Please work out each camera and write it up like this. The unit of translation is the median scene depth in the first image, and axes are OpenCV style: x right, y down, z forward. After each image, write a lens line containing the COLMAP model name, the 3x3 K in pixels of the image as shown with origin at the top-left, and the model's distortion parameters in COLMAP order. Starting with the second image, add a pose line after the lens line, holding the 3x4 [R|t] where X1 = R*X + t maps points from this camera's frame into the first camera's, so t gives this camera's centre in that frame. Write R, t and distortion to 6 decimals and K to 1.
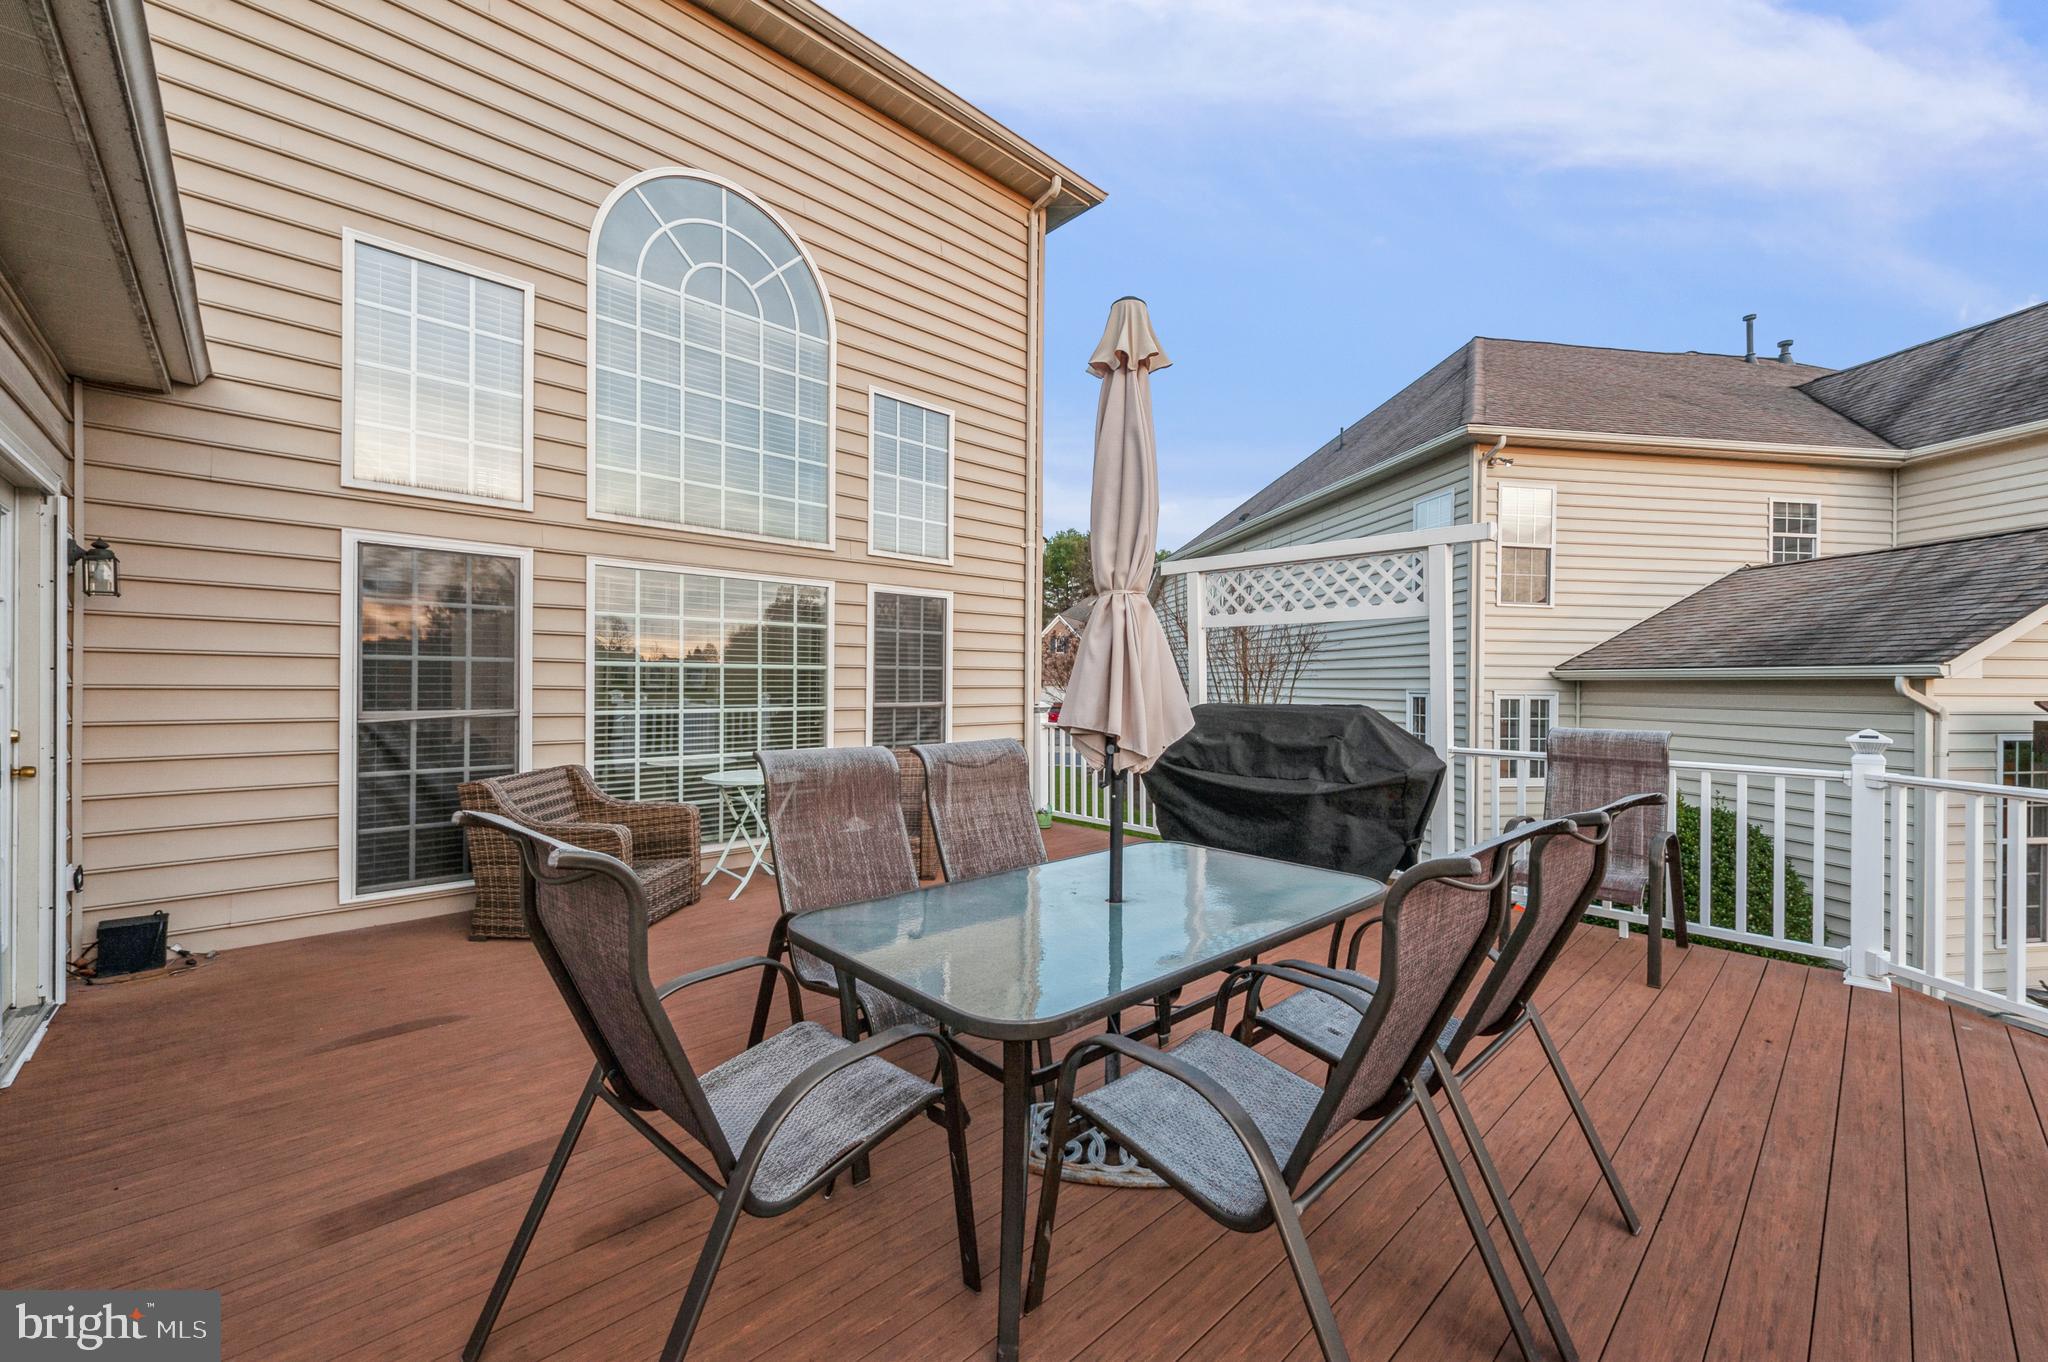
lens RADIAL K [[807.4, 0, 1028.1], [0, 807.4, 684.6], [0, 0, 1]] dist [0.008597, -0.000348]
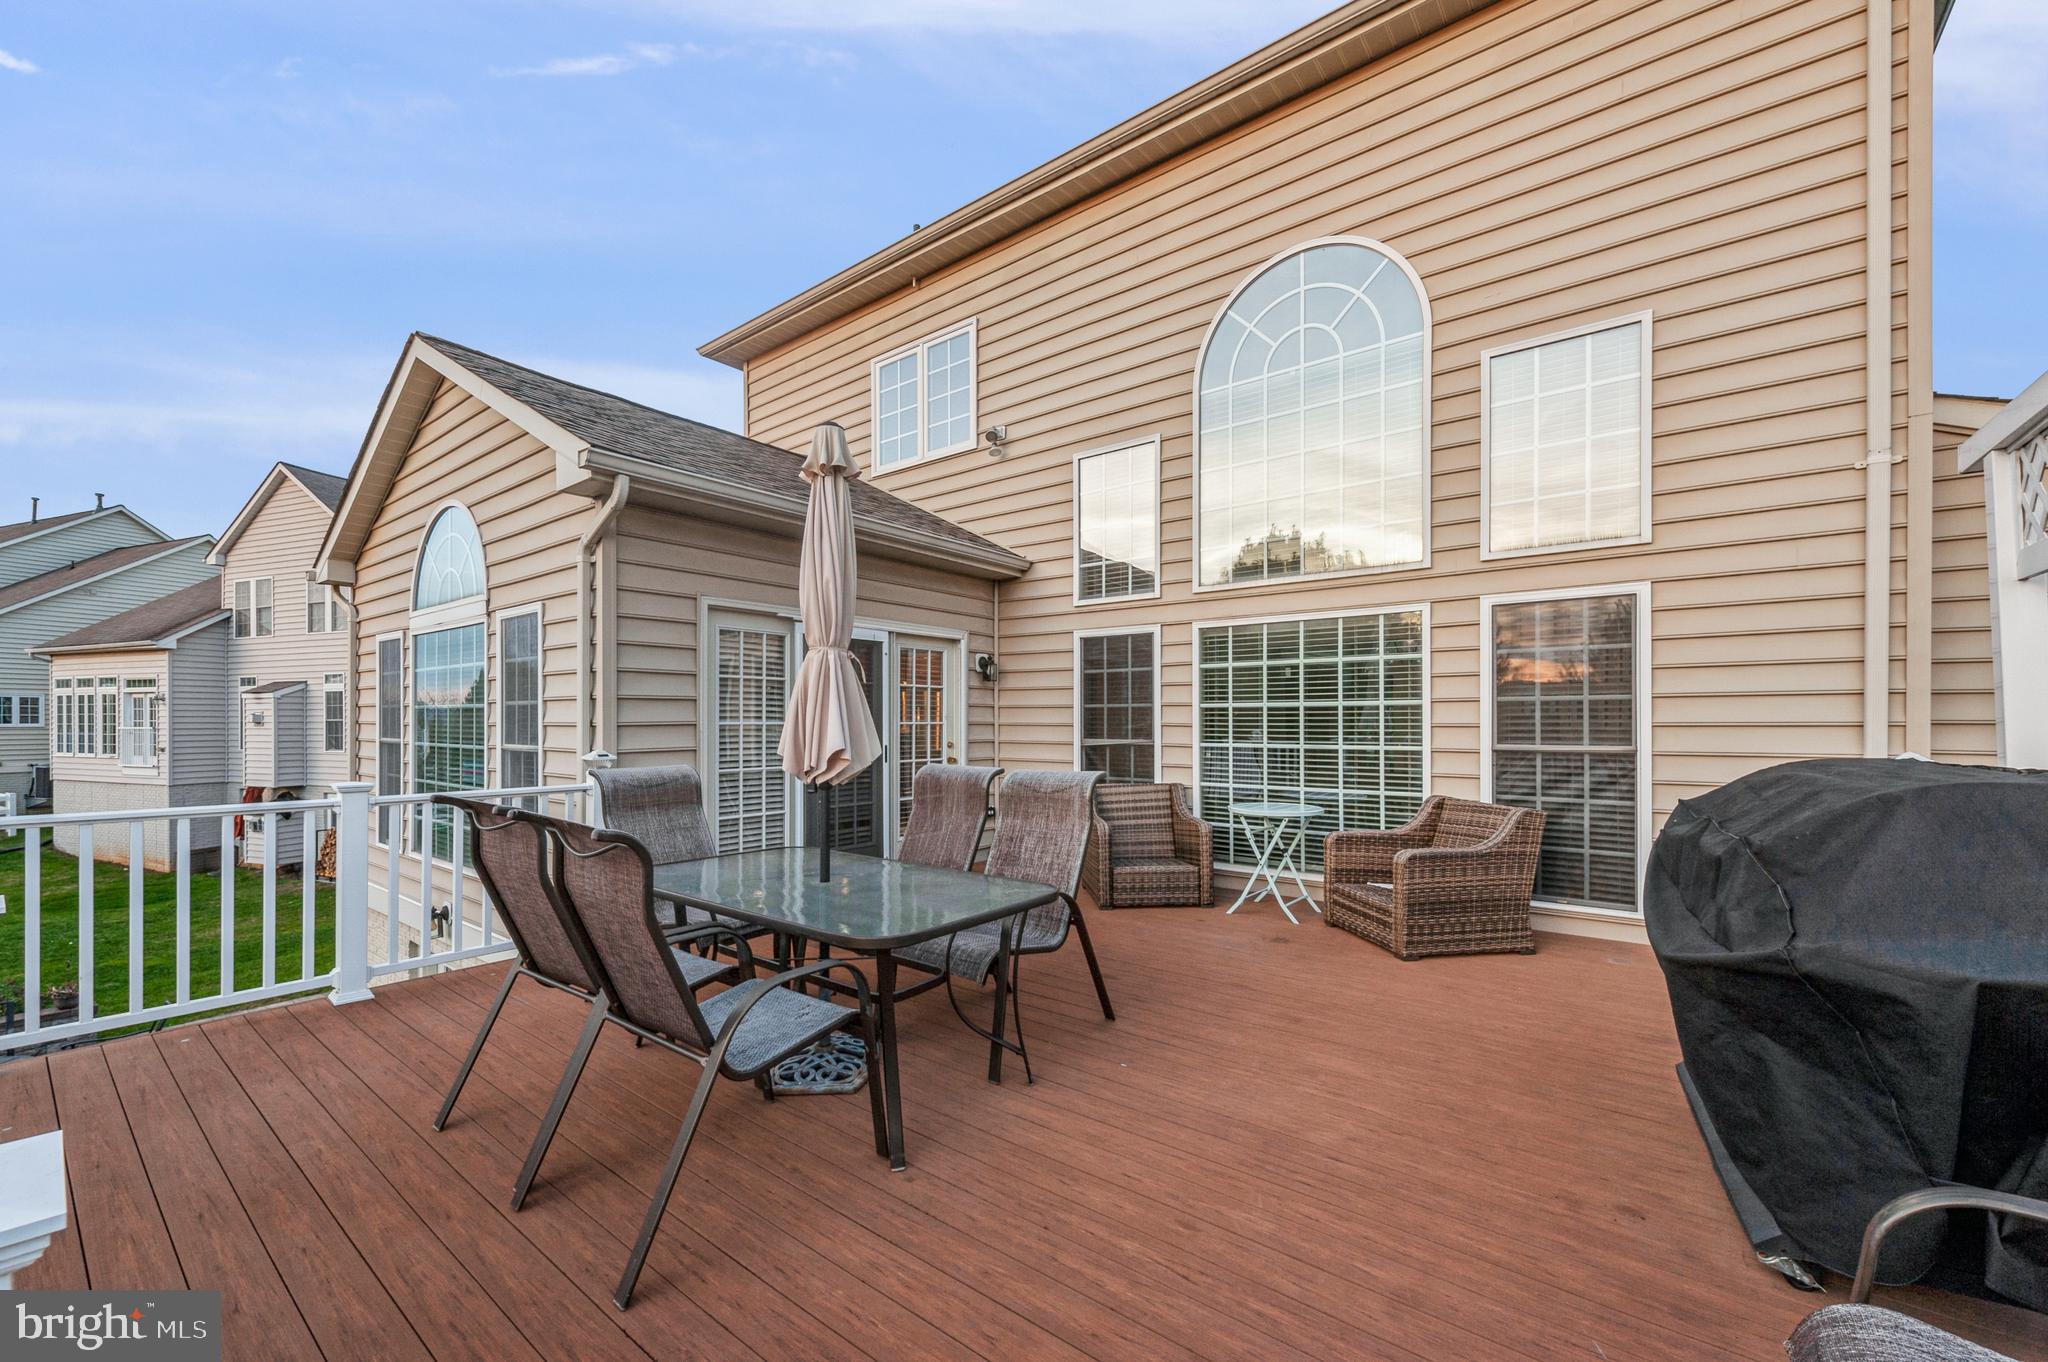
lens RADIAL K [[731.8, 0, 1028.6], [0, 731.8, 718.0], [0, 0, 1]] dist [0.000733, -0.000022]
pose [[0.192219, -0.007926, -0.981320, 0.493856], [0.003136, 0.999967, -0.007462, 0.000529], [0.981347, -0.001643, 0.192238, 0.471872]]
